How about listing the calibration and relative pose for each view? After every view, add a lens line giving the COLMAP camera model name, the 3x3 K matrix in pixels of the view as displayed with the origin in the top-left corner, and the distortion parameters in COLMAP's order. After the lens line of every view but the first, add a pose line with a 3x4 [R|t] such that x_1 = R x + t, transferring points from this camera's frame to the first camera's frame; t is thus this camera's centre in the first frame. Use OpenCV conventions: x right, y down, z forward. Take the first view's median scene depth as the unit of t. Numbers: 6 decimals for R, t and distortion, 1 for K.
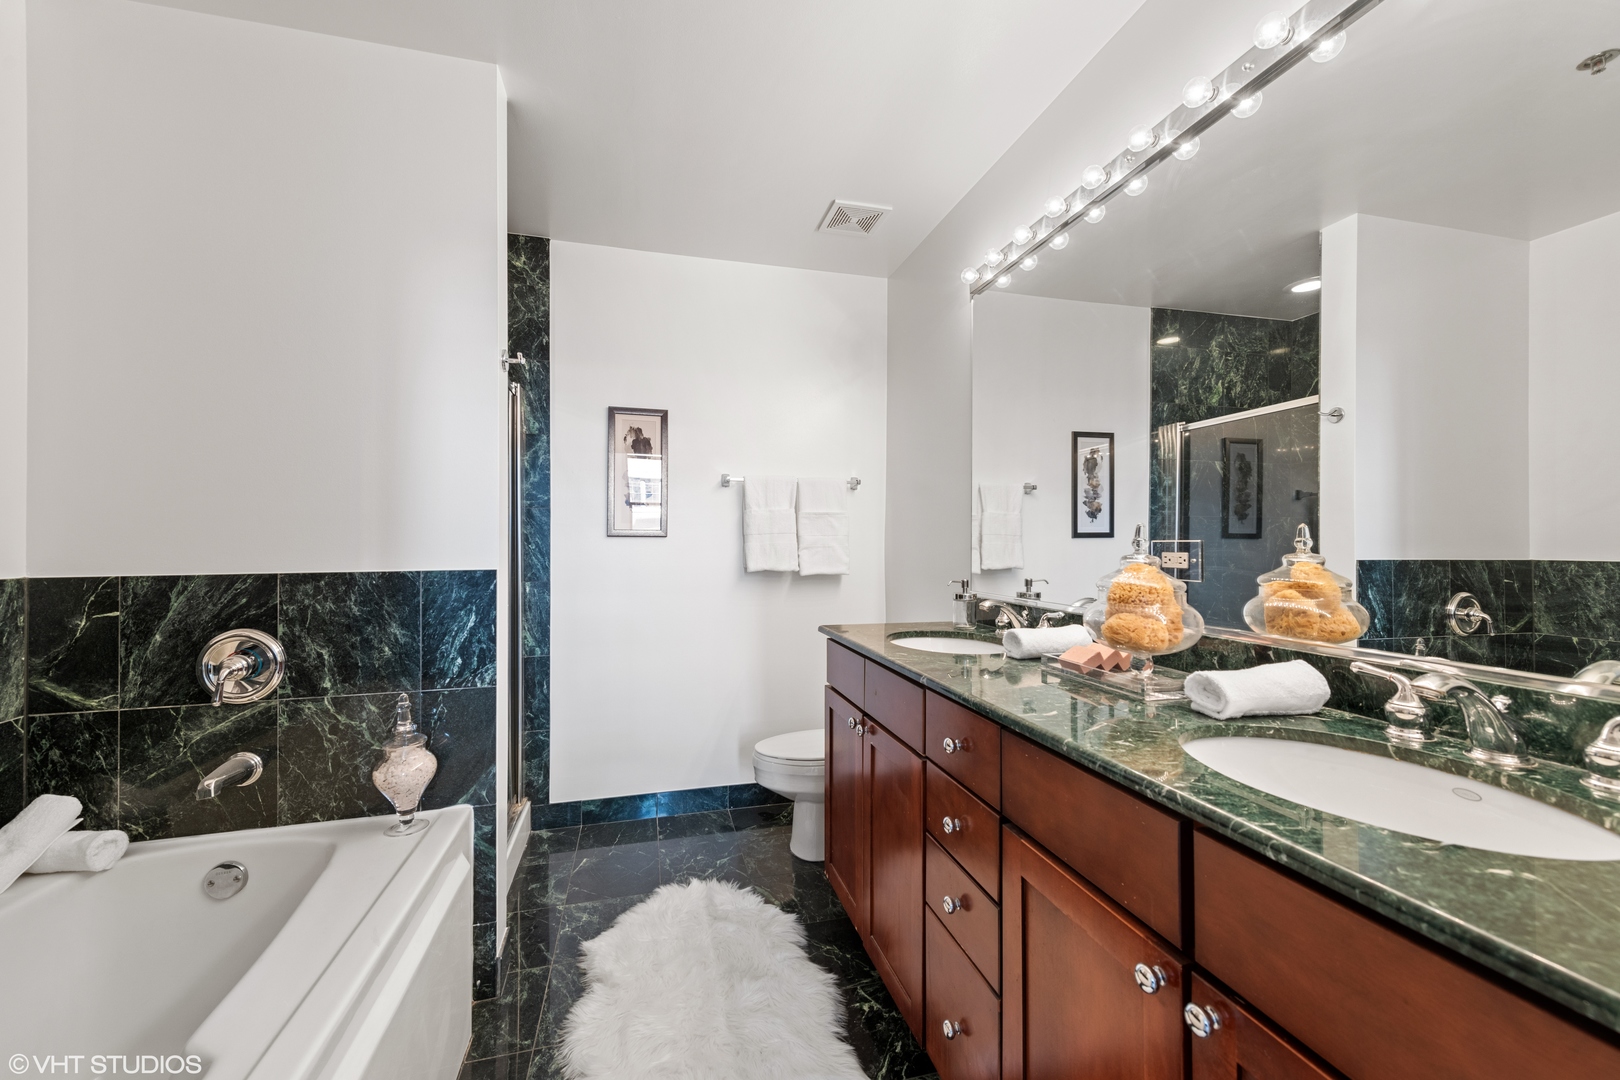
lens RADIAL K [[645.1, 0, 810.8], [0, 645.1, 541.7], [0, 0, 1]] dist [0.012080, 0.000008]
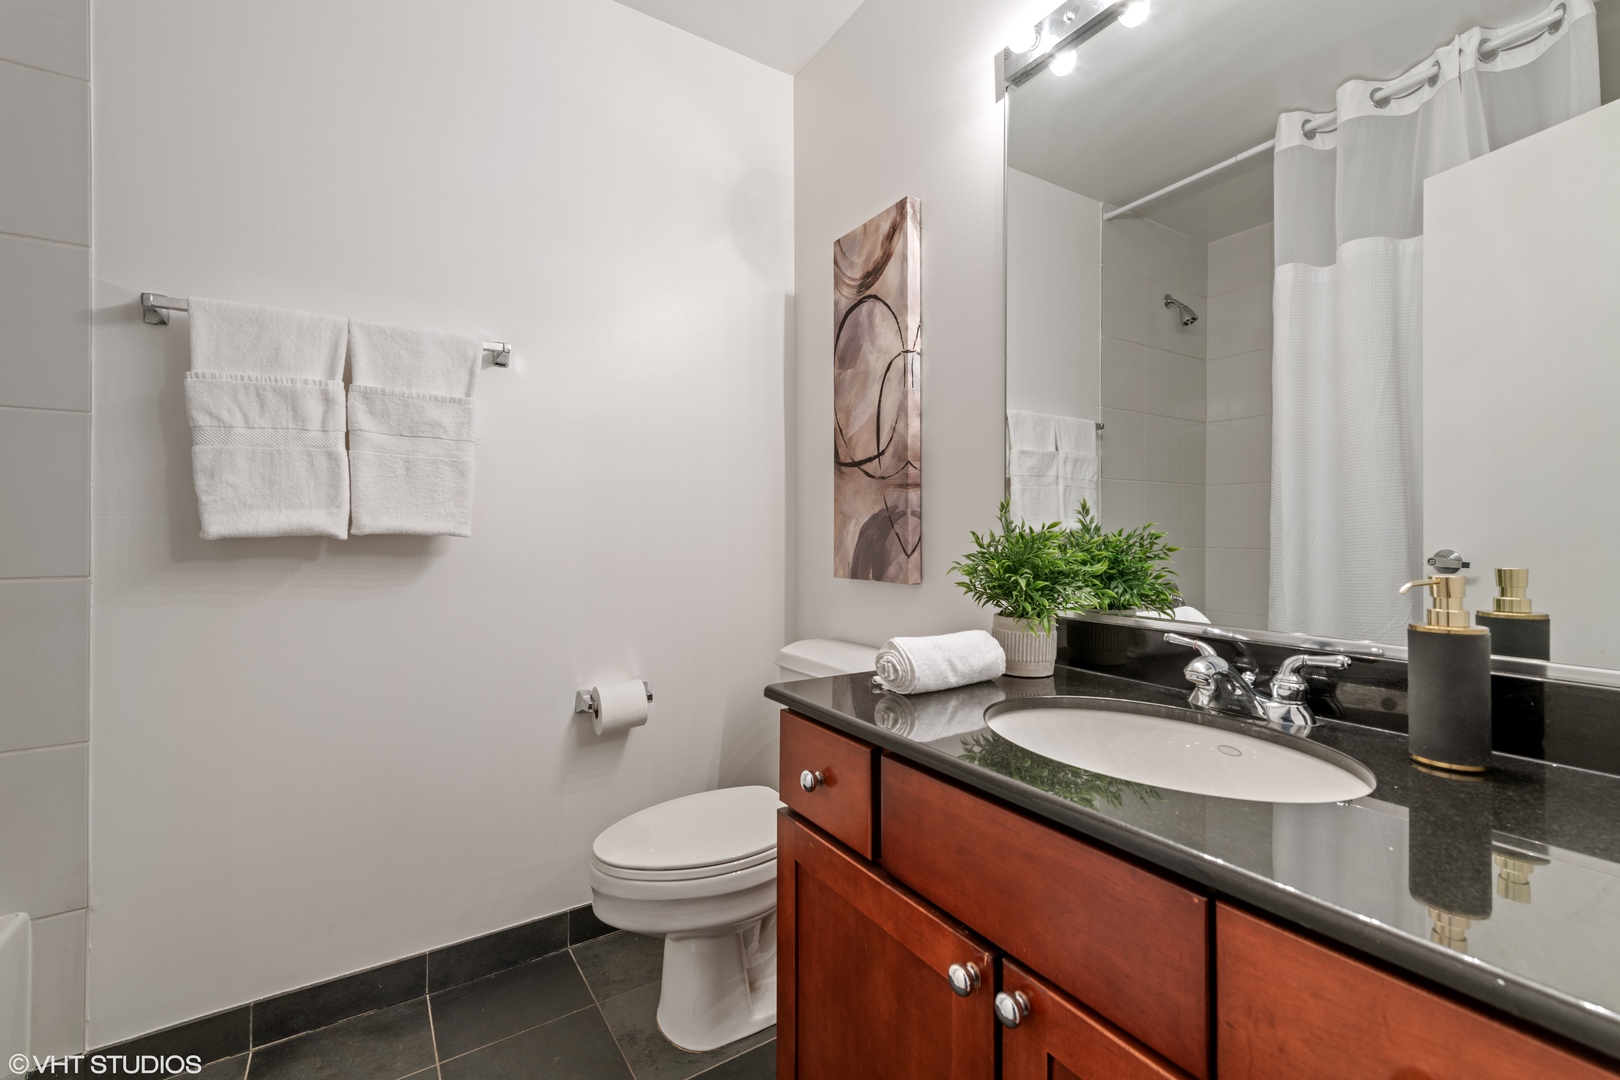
lens RADIAL K [[690.0, 0, 780.2], [0, 690.0, 510.1], [0, 0, 1]] dist [0.017370, 0.000108]
pose [[0.955601, -0.007924, 0.294557, -0.042524], [0.011397, 0.999884, -0.010075, 0.000237], [-0.294443, 0.012985, 0.955581, 0.155784]]
